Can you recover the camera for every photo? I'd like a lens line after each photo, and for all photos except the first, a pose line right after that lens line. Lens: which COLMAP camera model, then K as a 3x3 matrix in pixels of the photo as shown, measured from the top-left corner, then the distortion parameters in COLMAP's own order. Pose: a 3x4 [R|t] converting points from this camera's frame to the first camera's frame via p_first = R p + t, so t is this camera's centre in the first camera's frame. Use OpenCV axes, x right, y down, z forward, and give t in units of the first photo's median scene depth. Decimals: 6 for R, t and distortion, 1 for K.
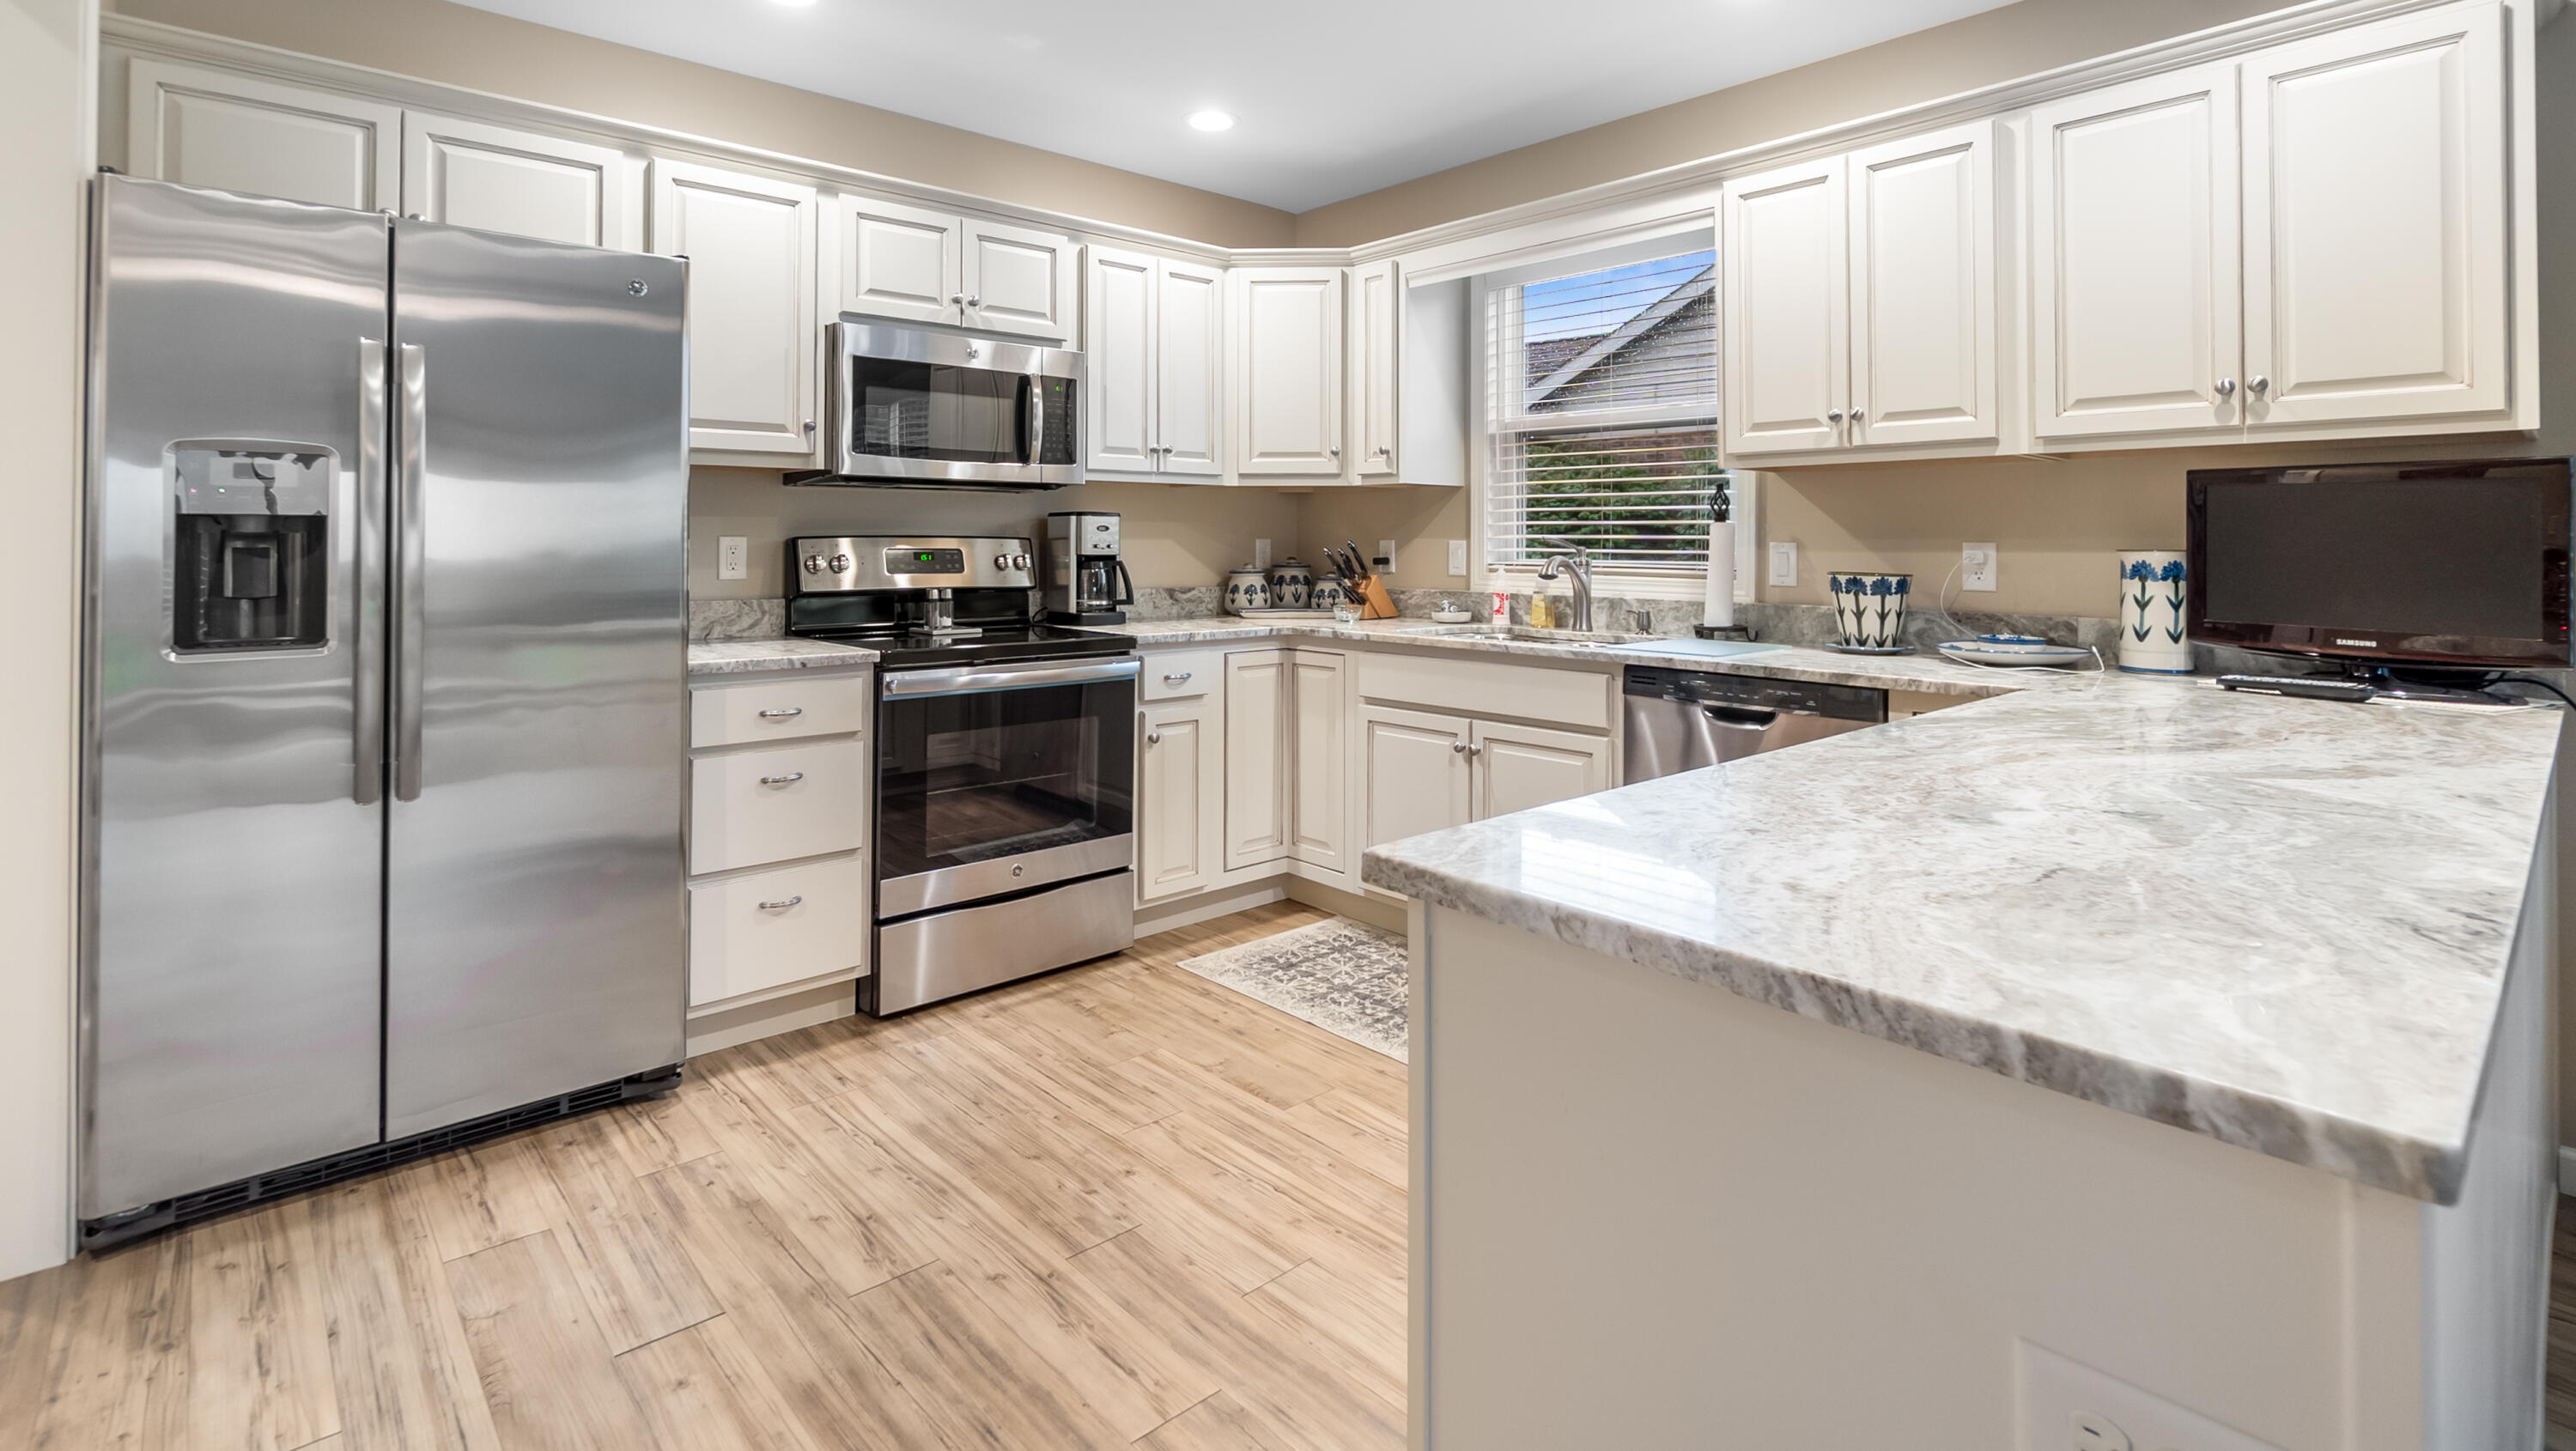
lens RADIAL K [[1204.6, 0, 1277.5], [0, 1204.6, 537.6], [0, 0, 1]] dist [0.000096, -0.000593]
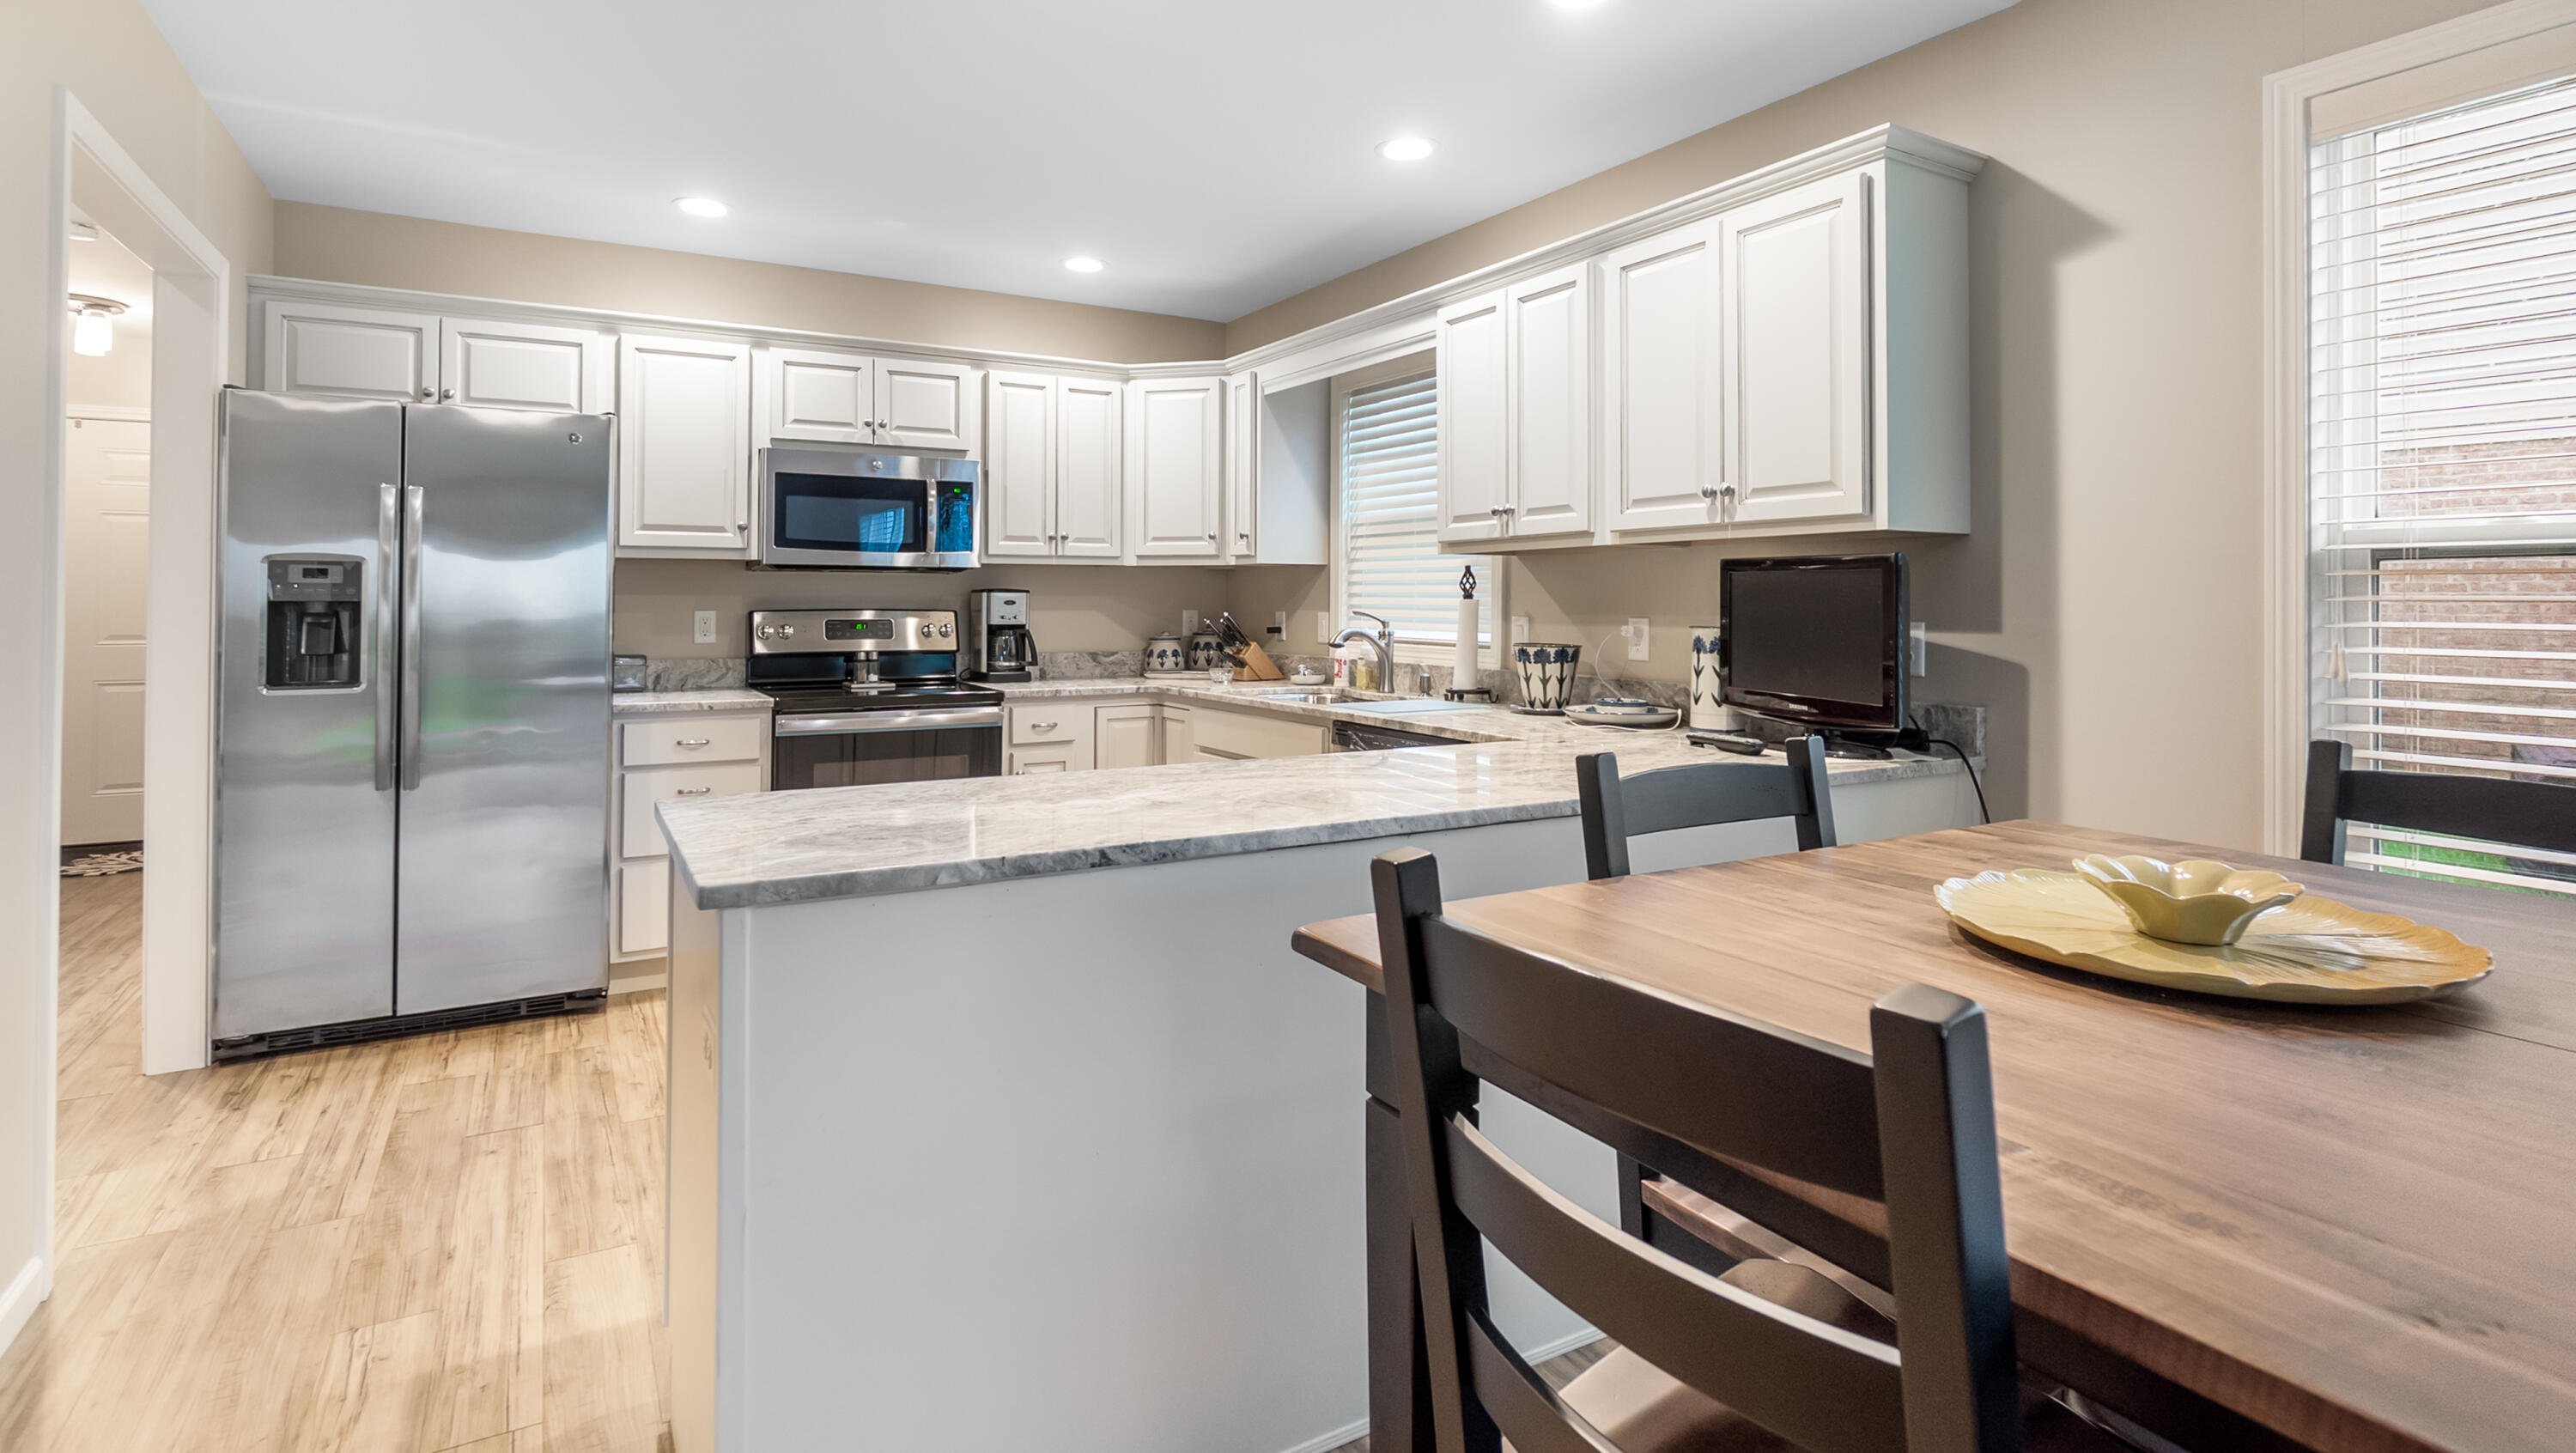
lens RADIAL K [[1263.6, 0, 1295.2], [0, 1263.6, 595.5], [0, 0, 1]] dist [-0.000719, 0.000081]
pose [[0.980261, -0.001209, -0.197702, 0.465343], [0.000791, 0.999997, -0.002192, -0.014196], [0.197704, 0.001992, 0.980260, -0.226628]]
